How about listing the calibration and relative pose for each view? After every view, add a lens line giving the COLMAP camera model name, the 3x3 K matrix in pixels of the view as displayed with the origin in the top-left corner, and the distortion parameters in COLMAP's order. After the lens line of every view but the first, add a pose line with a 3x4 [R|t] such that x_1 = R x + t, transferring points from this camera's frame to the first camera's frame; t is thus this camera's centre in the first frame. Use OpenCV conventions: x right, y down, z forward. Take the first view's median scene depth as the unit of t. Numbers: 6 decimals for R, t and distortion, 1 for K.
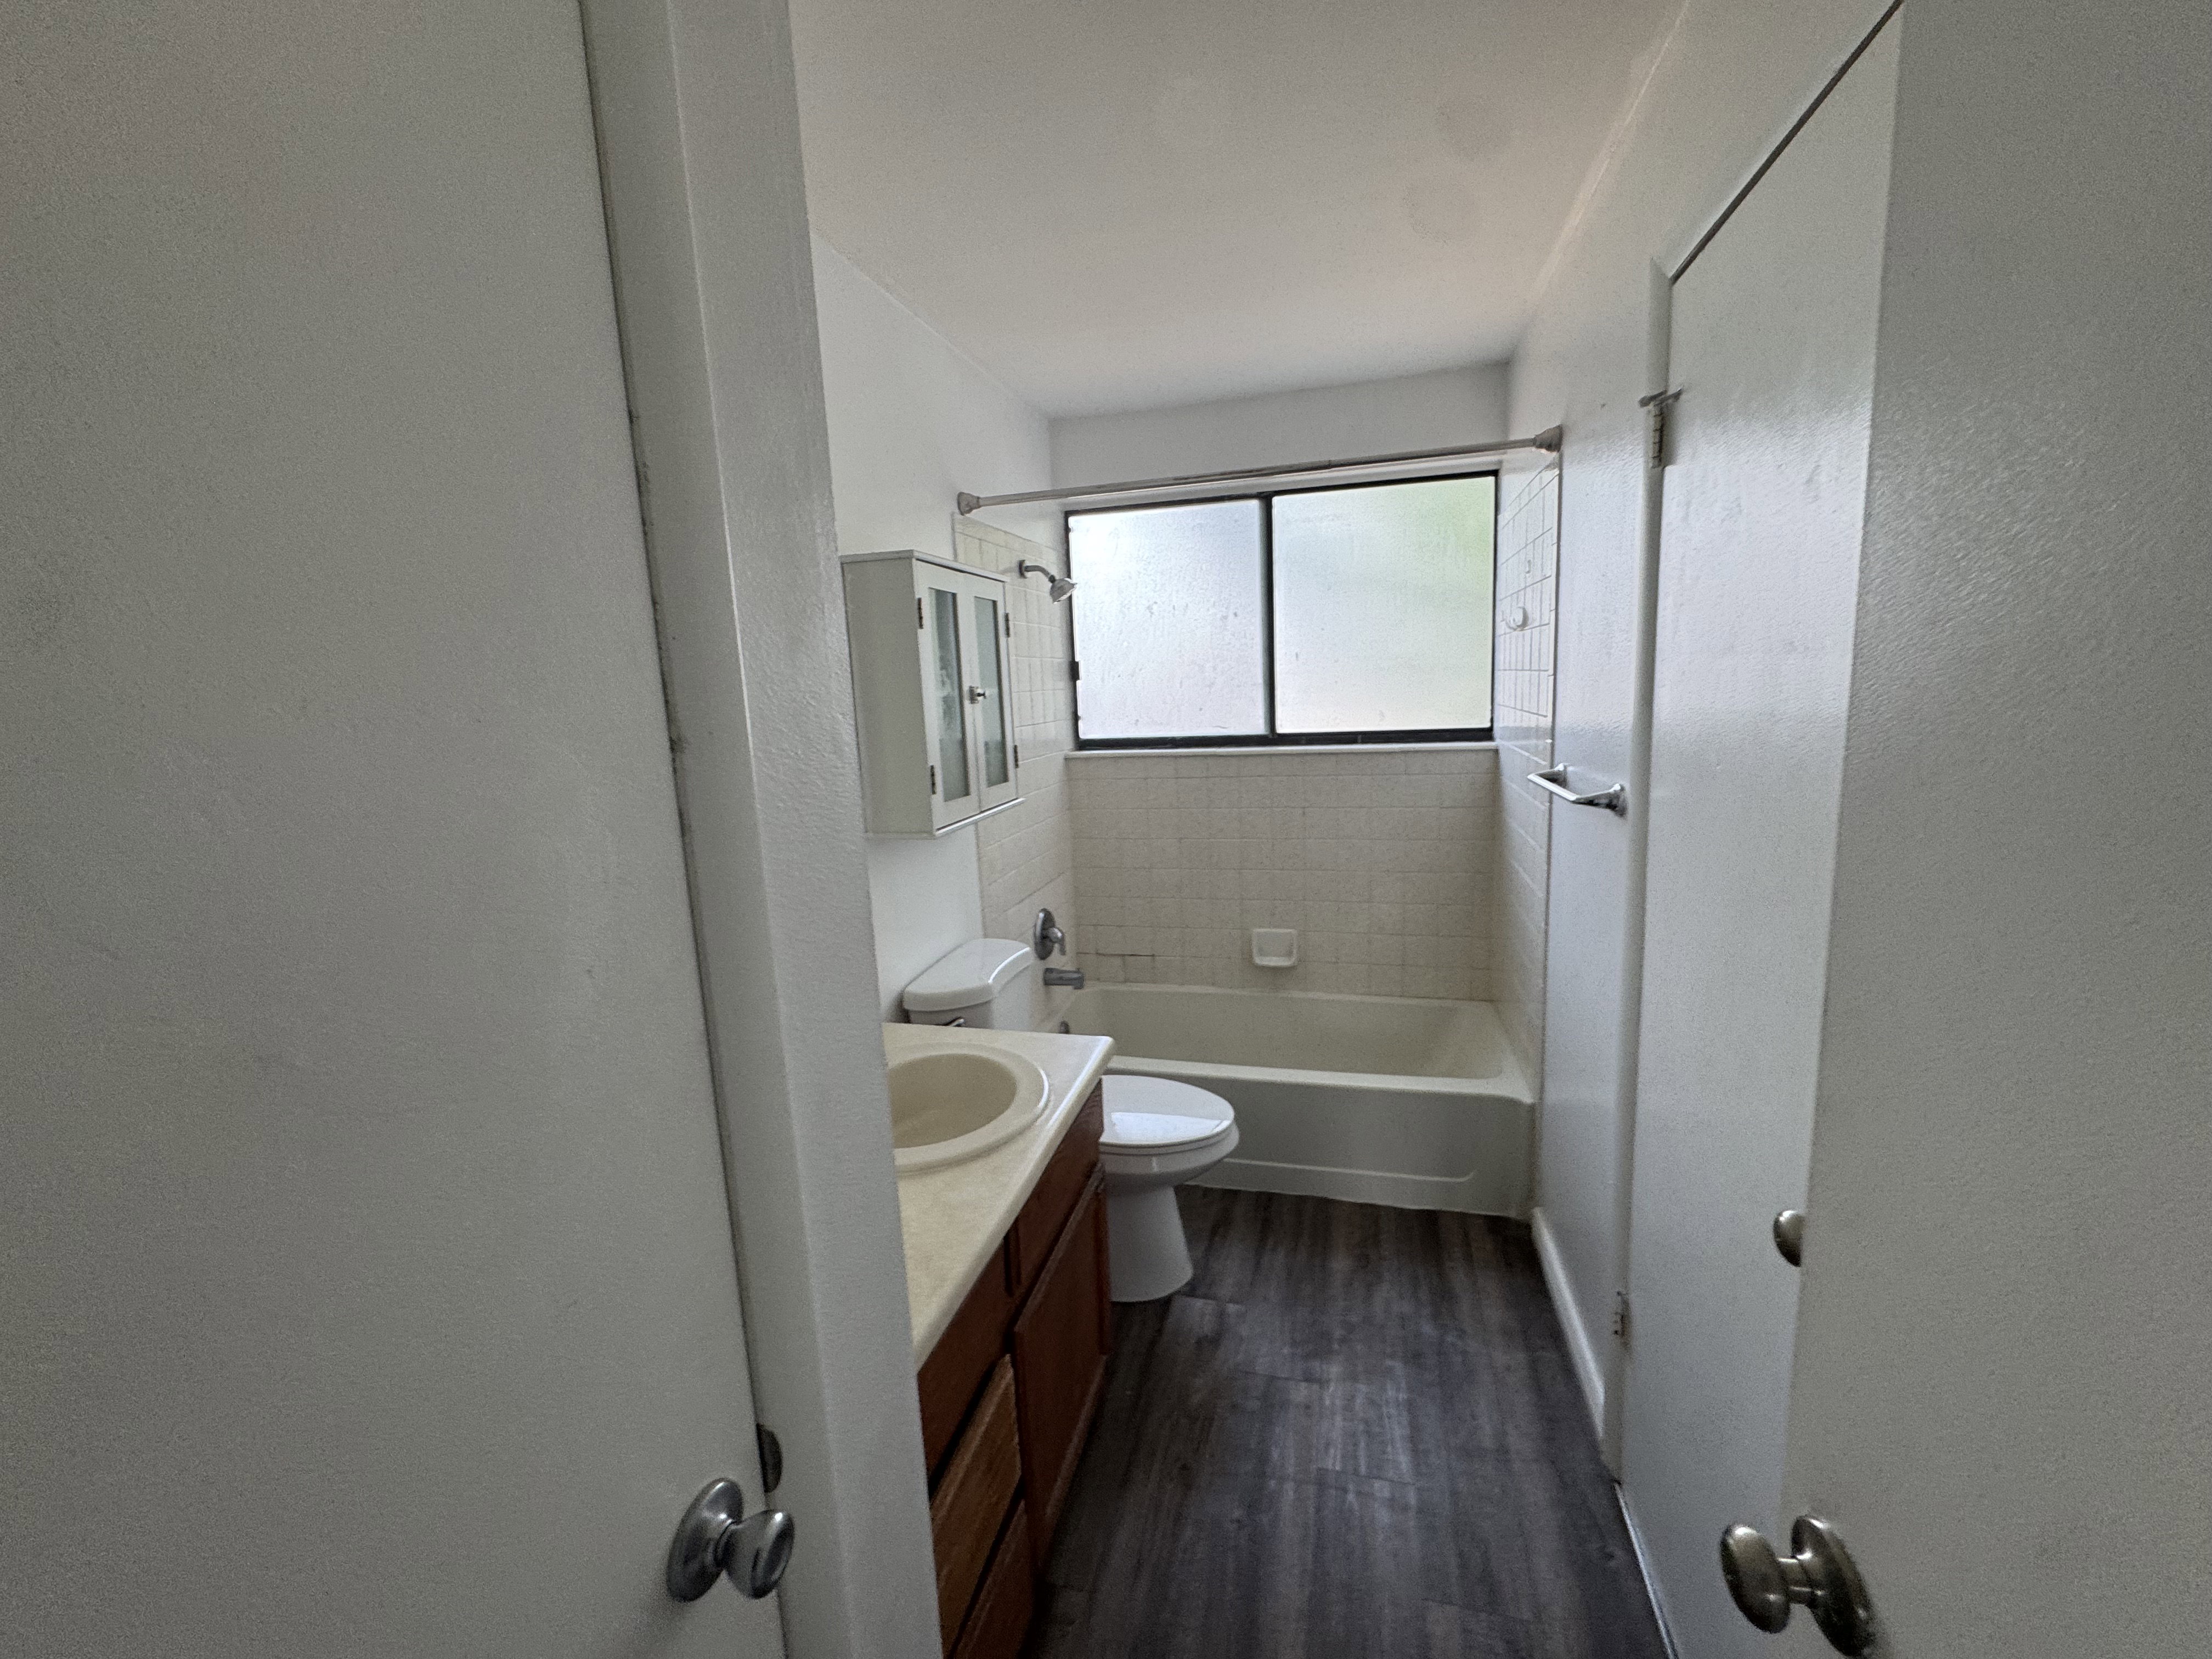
lens RADIAL K [[883.4, 0, 1108.6], [0, 883.4, 823.0], [0, 0, 1]] dist [-0.003655, 0.000527]
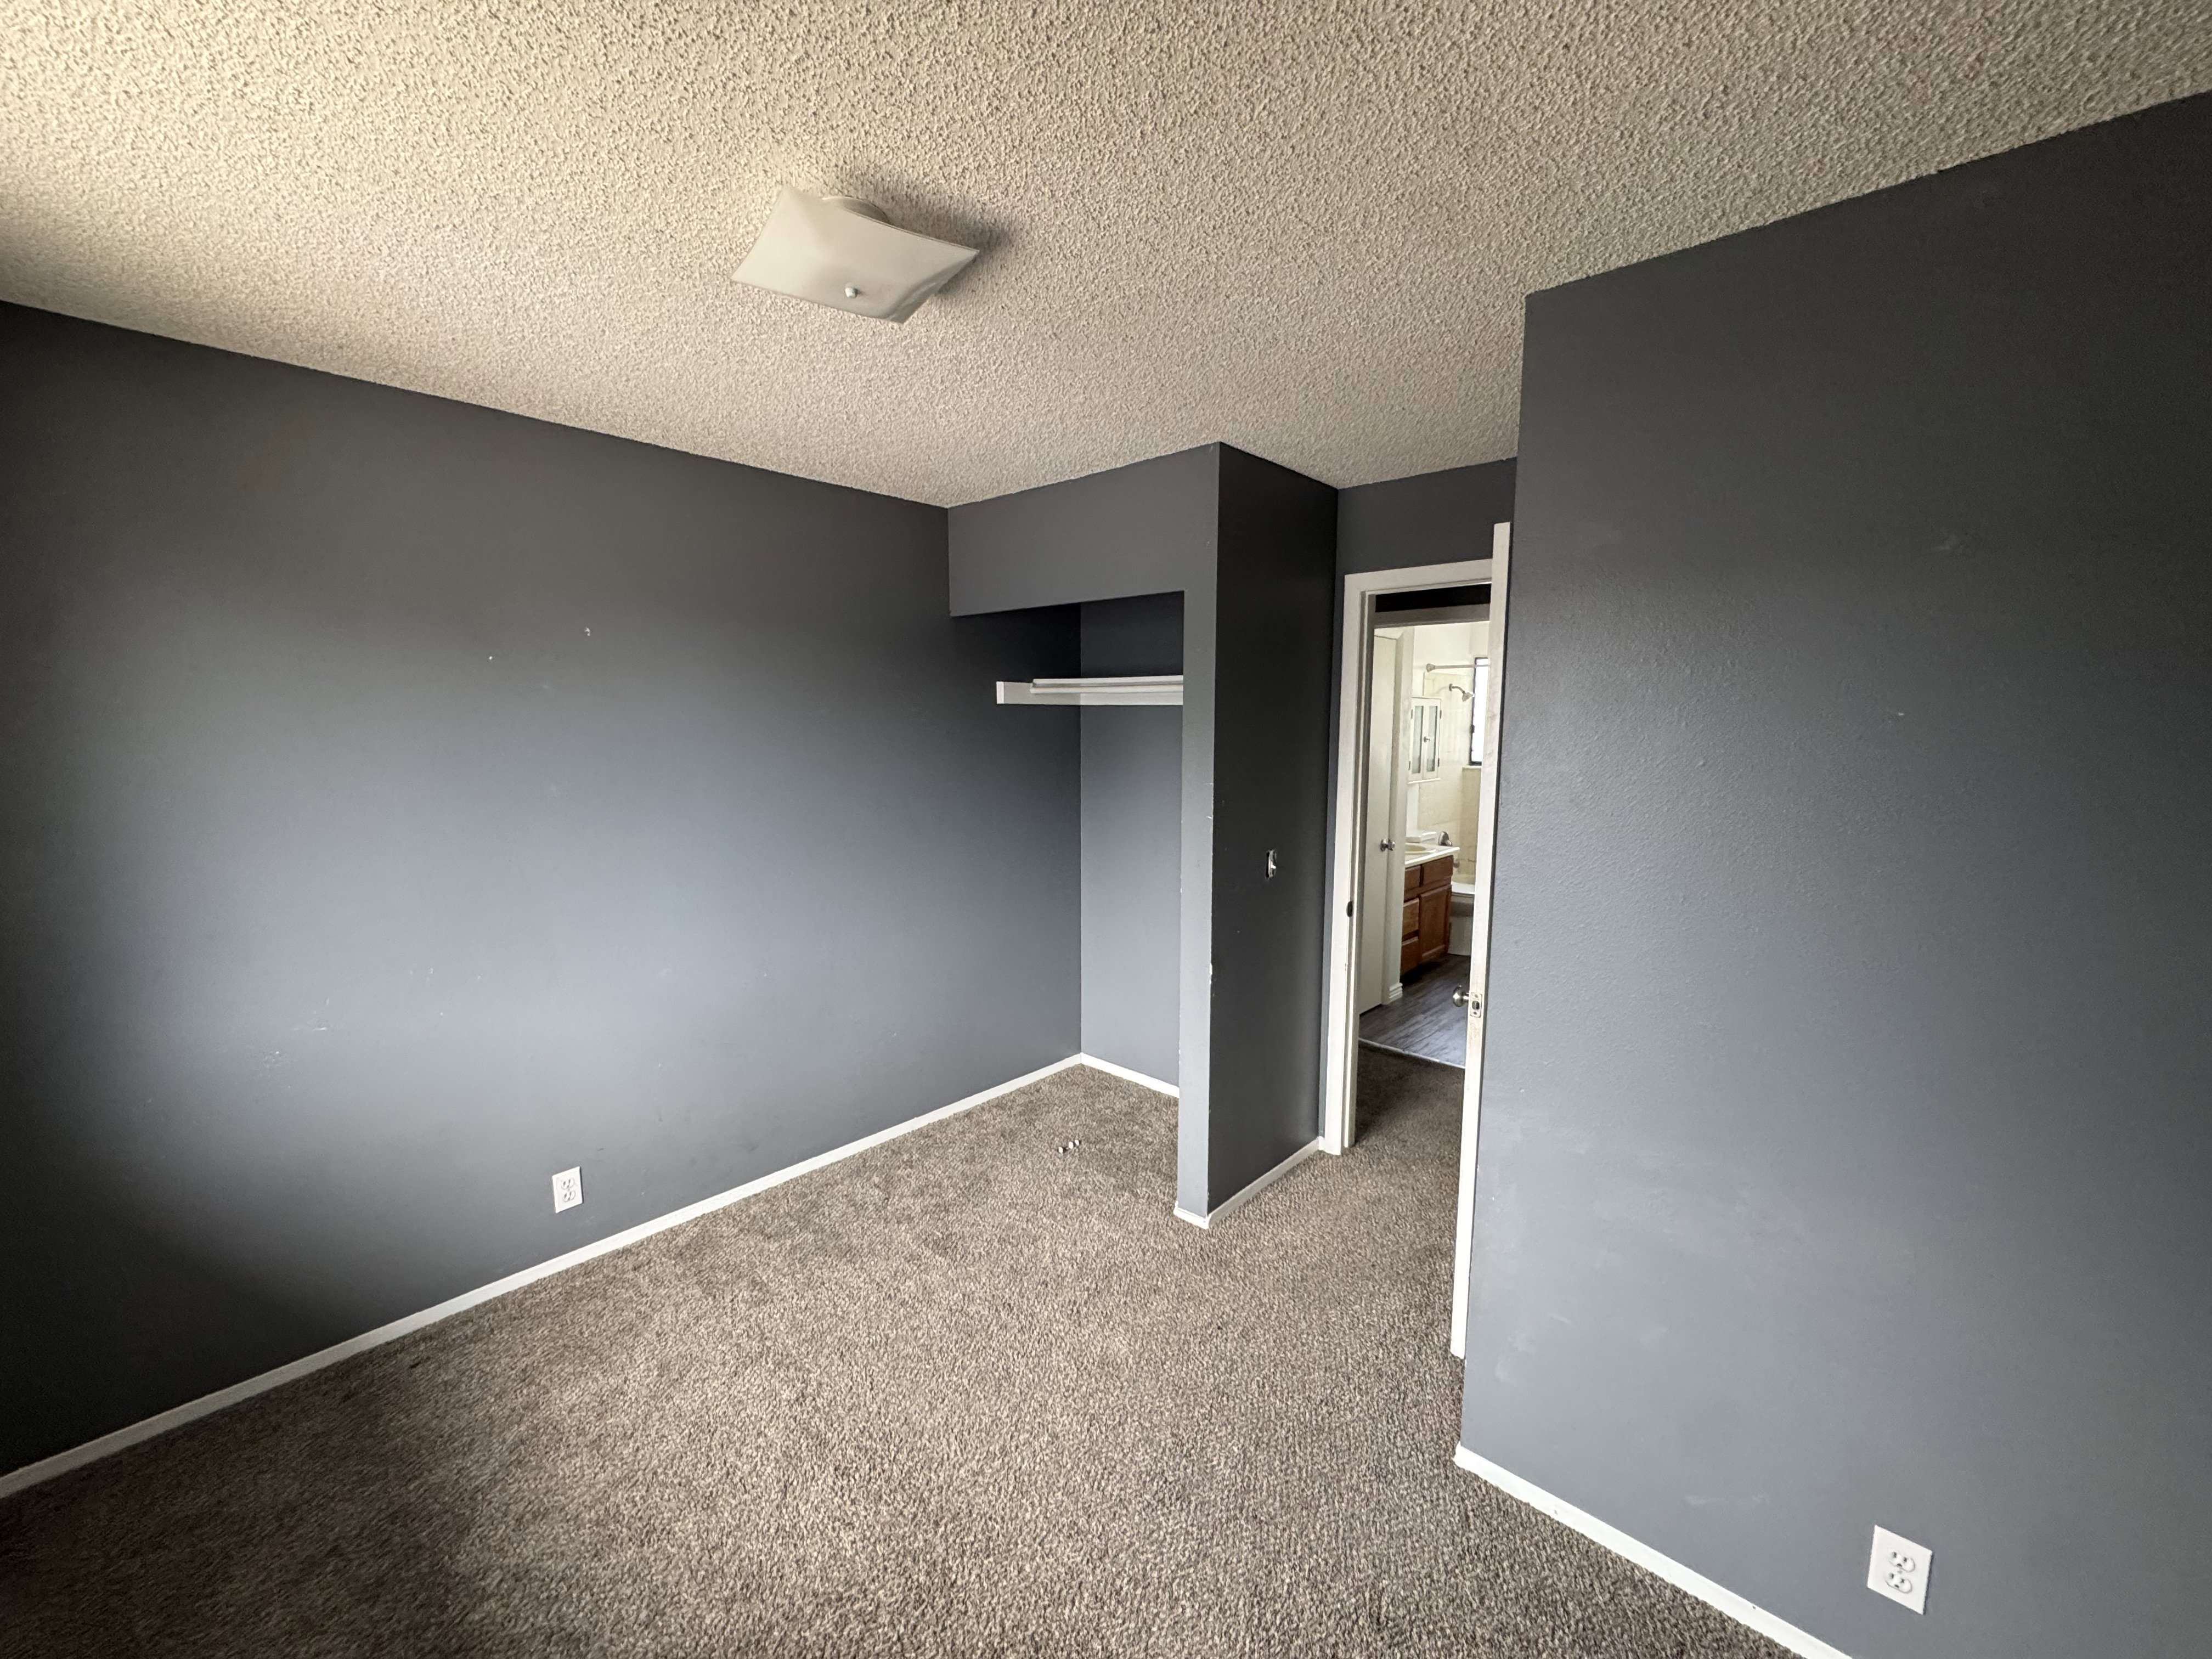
lens RADIAL K [[883.4, 0, 1103.4], [0, 883.4, 828.2], [0, 0, 1]] dist [-0.003655, 0.000527]
pose [[0.885818, 0.101890, -0.452708, 0.411020], [-0.114126, 0.993466, 0.000286, 0.431070], [0.449779, 0.051412, 0.891659, -3.341648]]
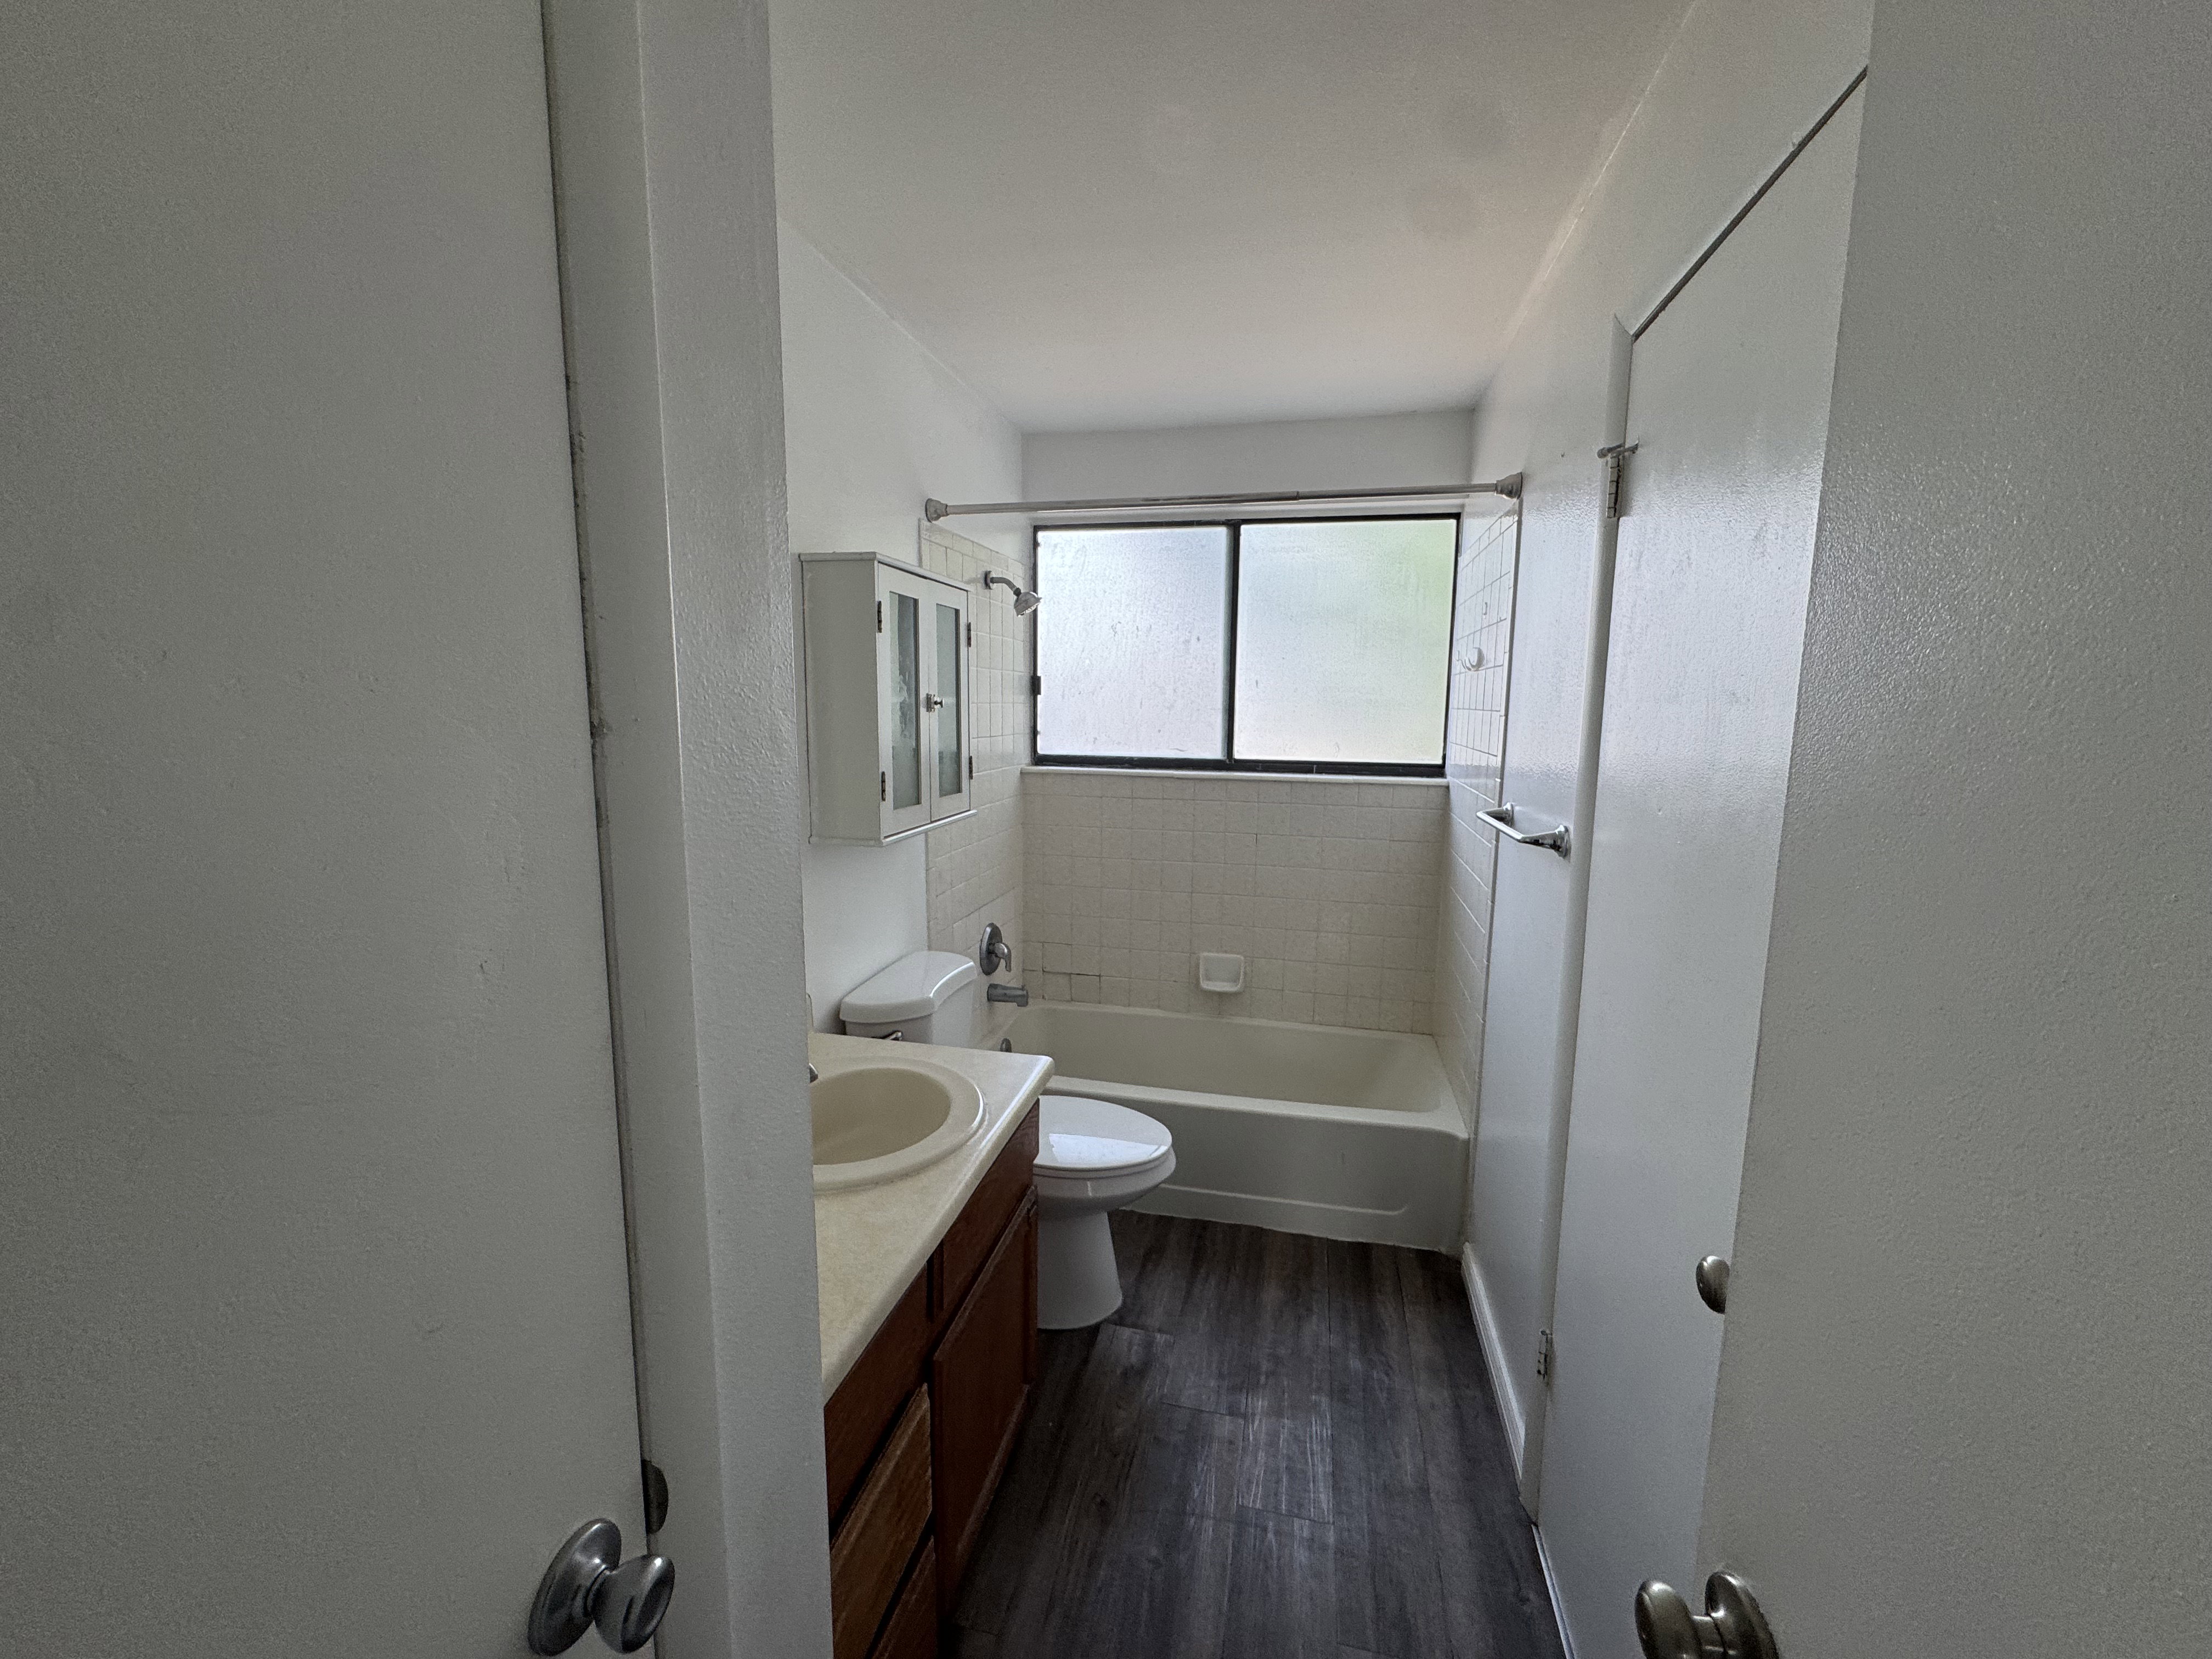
lens RADIAL K [[883.4, 0, 1110.9], [0, 883.4, 825.9], [0, 0, 1]] dist [-0.003655, 0.000527]
pose [[0.997384, 0.050495, 0.051732, 0.006435], [-0.049524, 0.998575, -0.019883, 0.002470], [-0.052662, 0.017269, 0.998463, 0.013814]]
